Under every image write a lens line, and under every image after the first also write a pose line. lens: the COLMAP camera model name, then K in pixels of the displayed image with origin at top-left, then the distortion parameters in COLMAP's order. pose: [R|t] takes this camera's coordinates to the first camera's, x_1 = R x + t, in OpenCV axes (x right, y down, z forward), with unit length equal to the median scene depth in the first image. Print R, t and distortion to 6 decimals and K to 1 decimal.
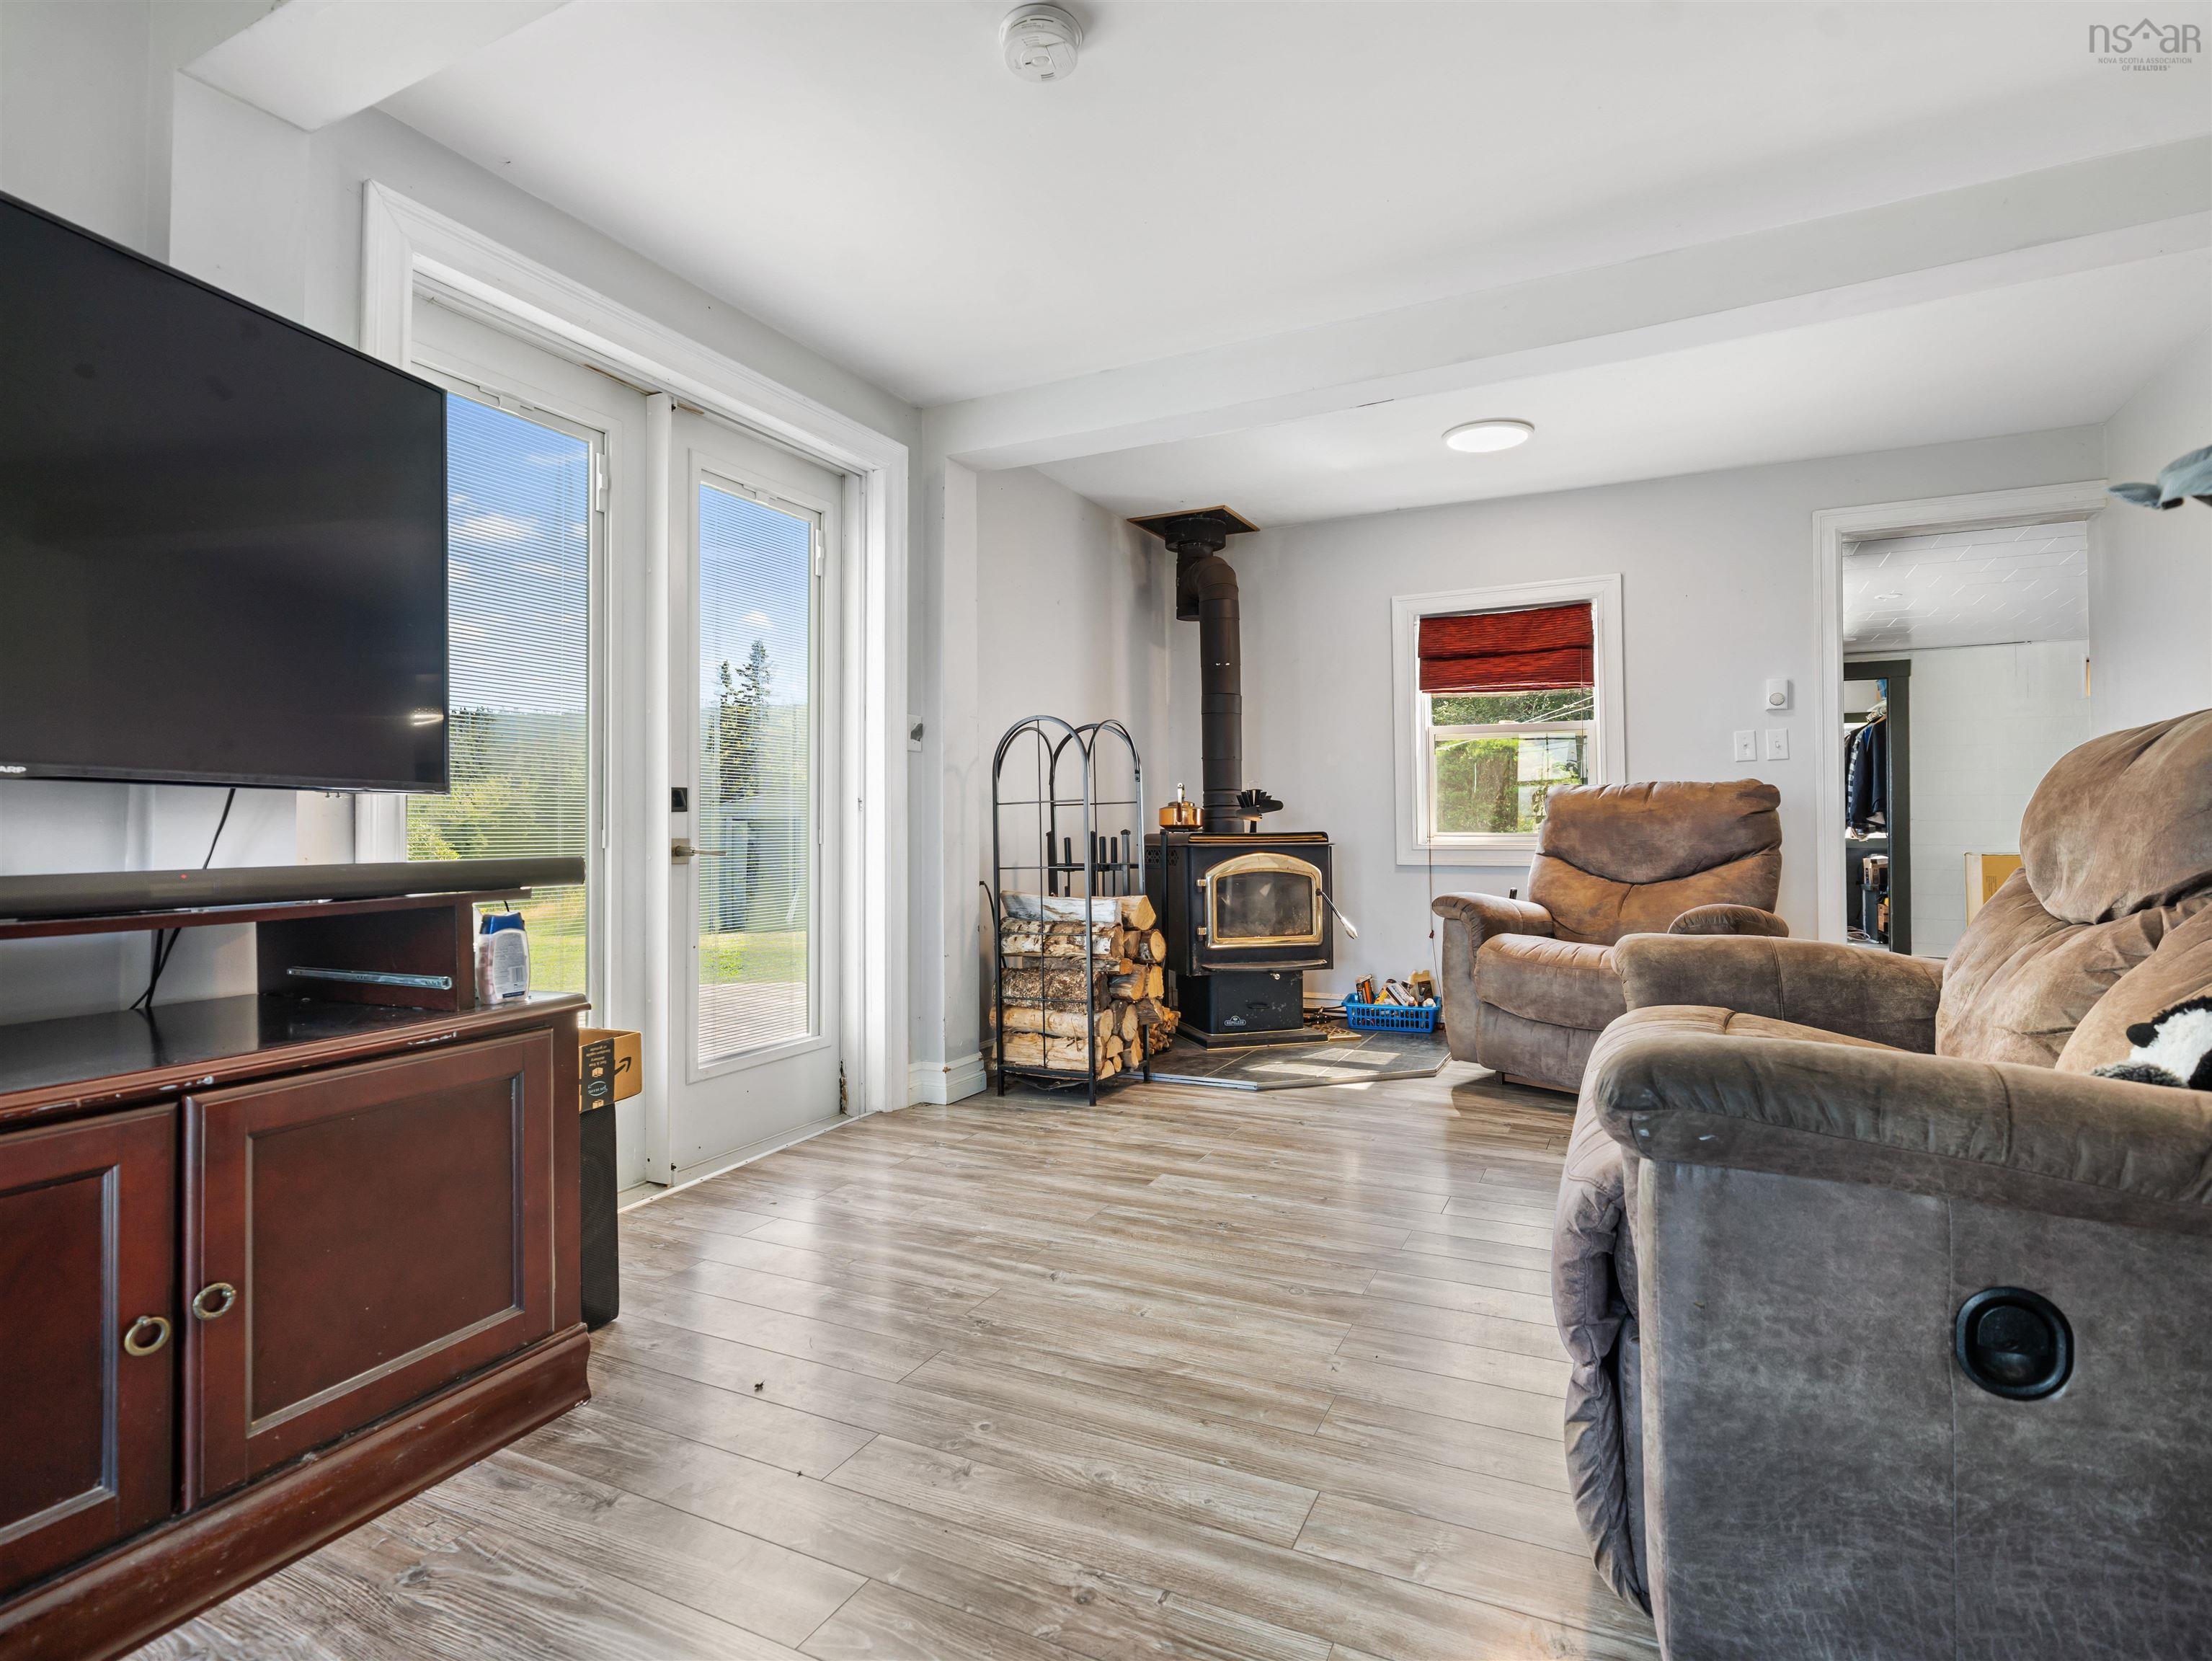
lens RADIAL K [[1067.2, 0, 1107.5], [0, 1067.2, 820.0], [0, 0, 1]] dist [-0.002789, 0.000445]
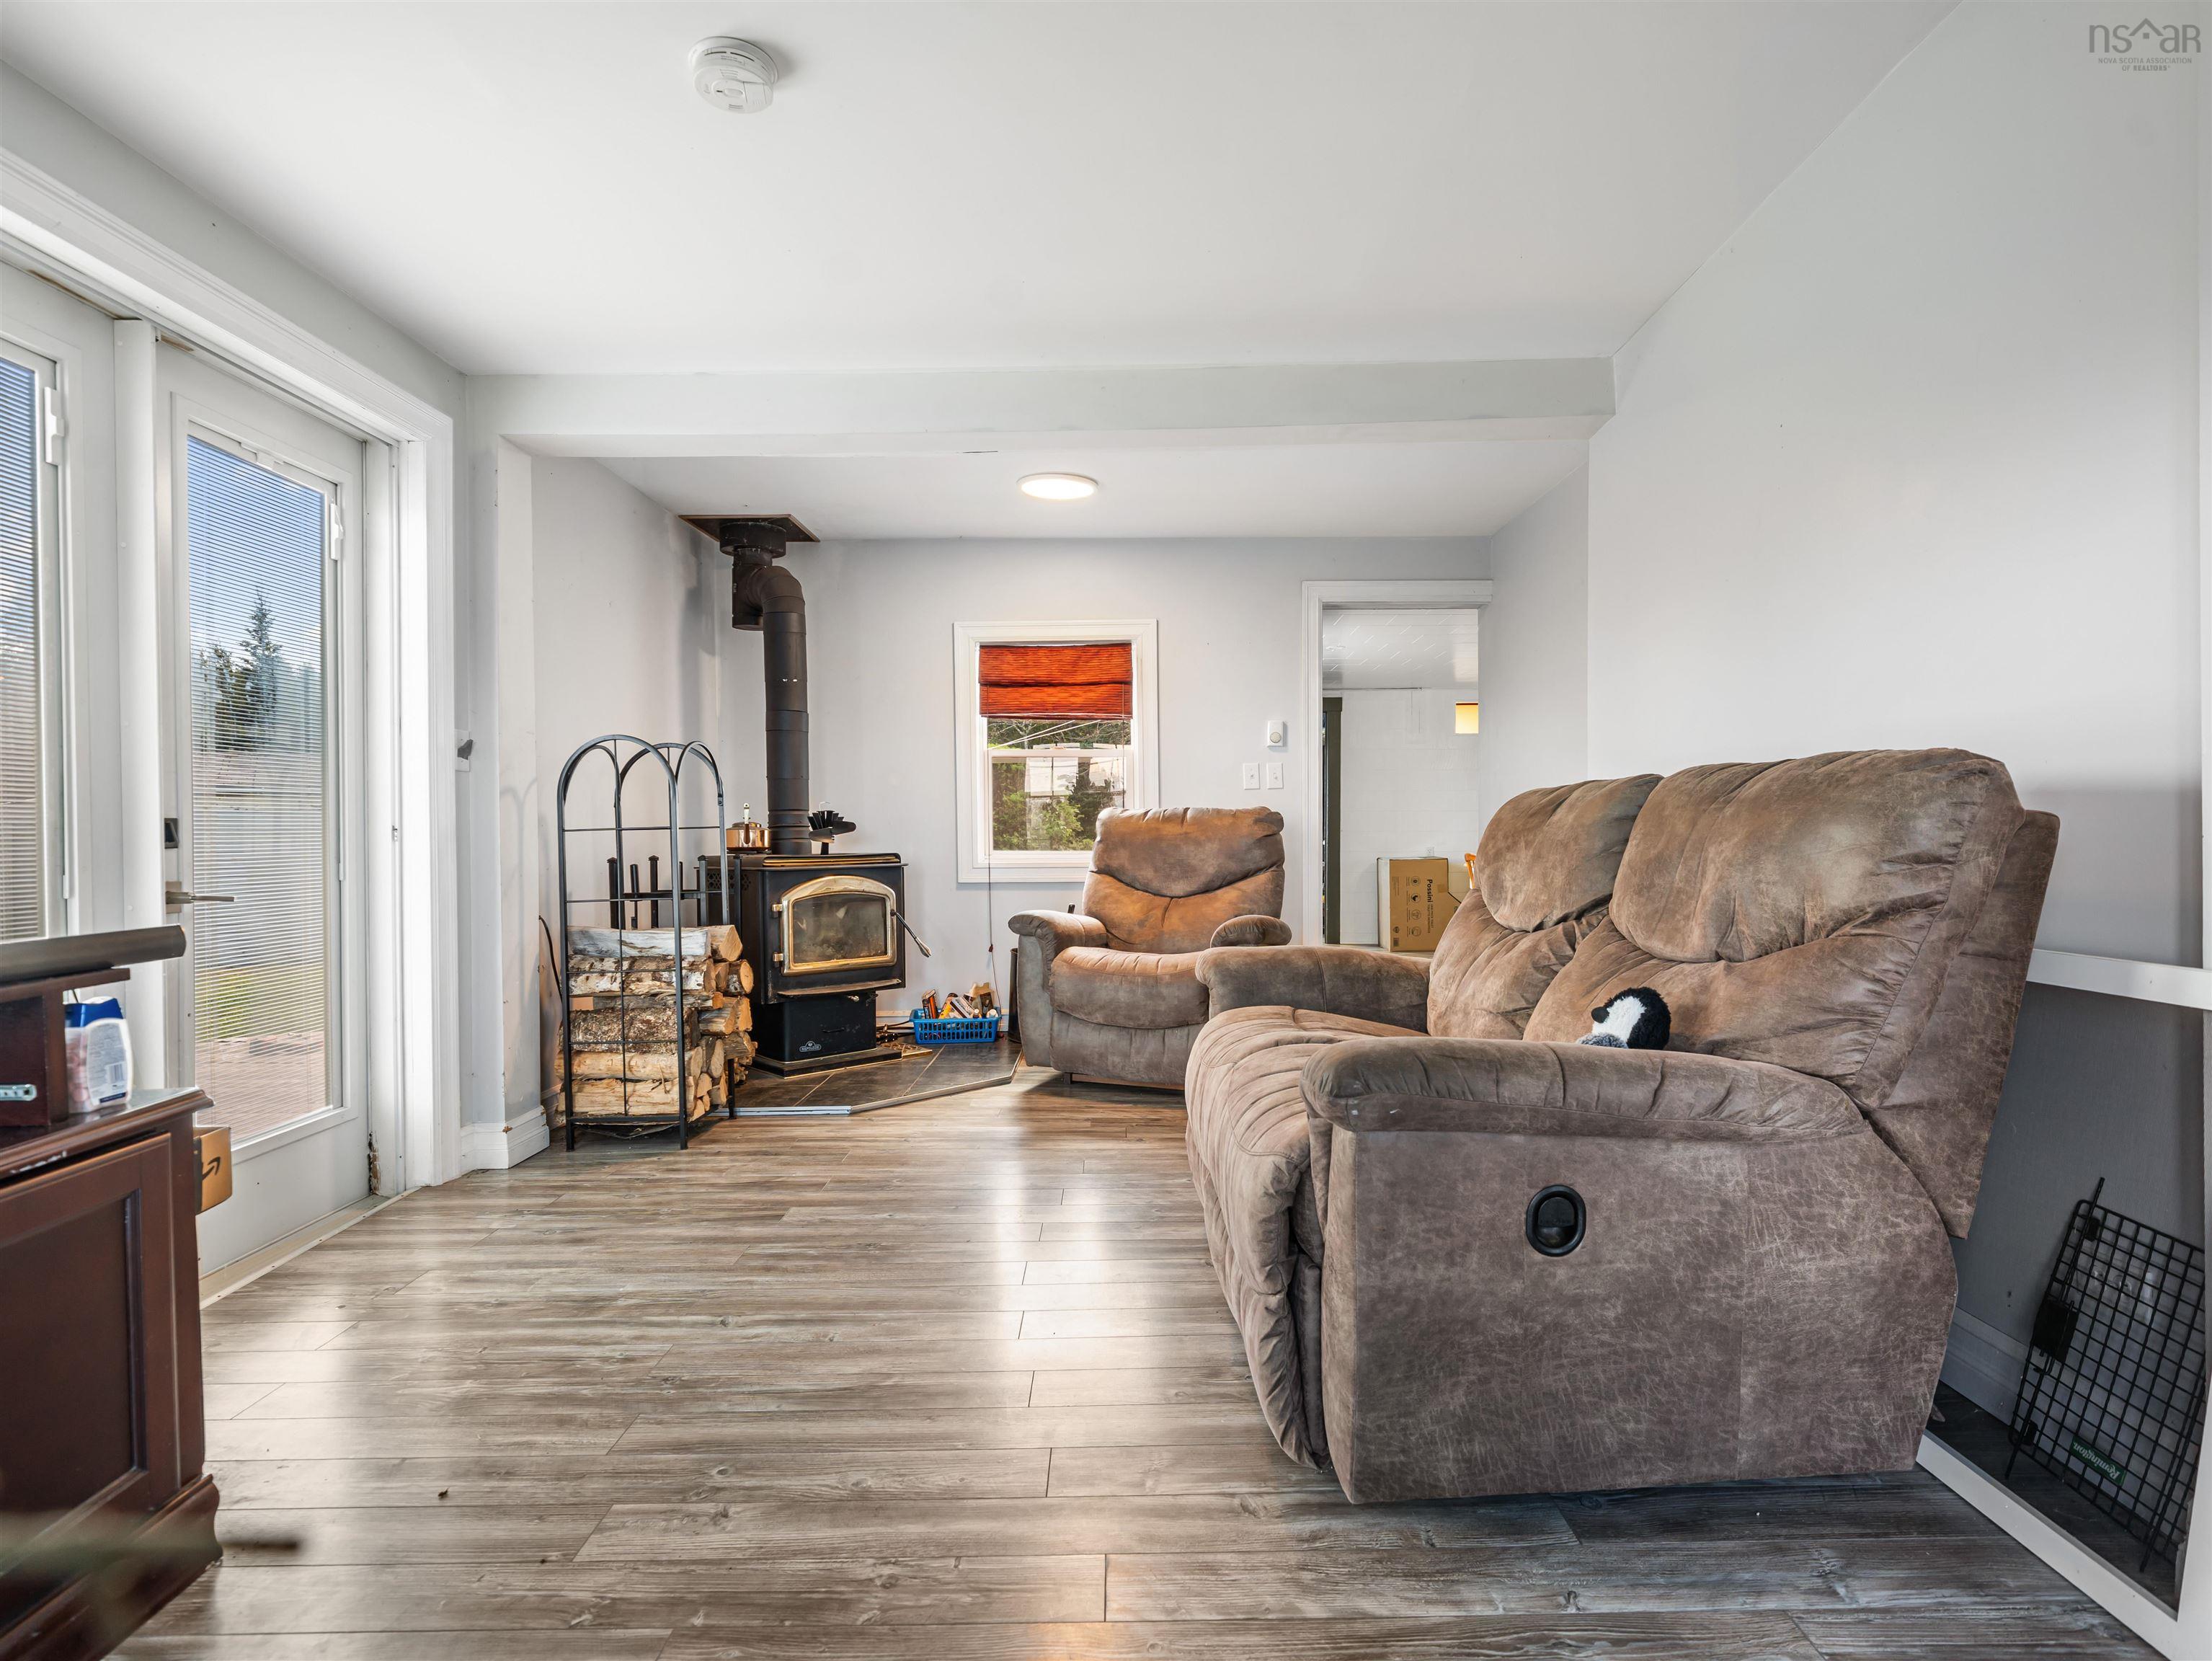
lens RADIAL K [[1120.1, 0, 1074.2], [0, 1120.1, 856.8], [0, 0, 1]] dist [0.000417, 0.000254]
pose [[0.907086, -0.013835, 0.420718, -0.161113], [0.000982, 0.999527, 0.030750, -0.031532], [-0.420944, -0.027480, 0.906670, -0.059741]]
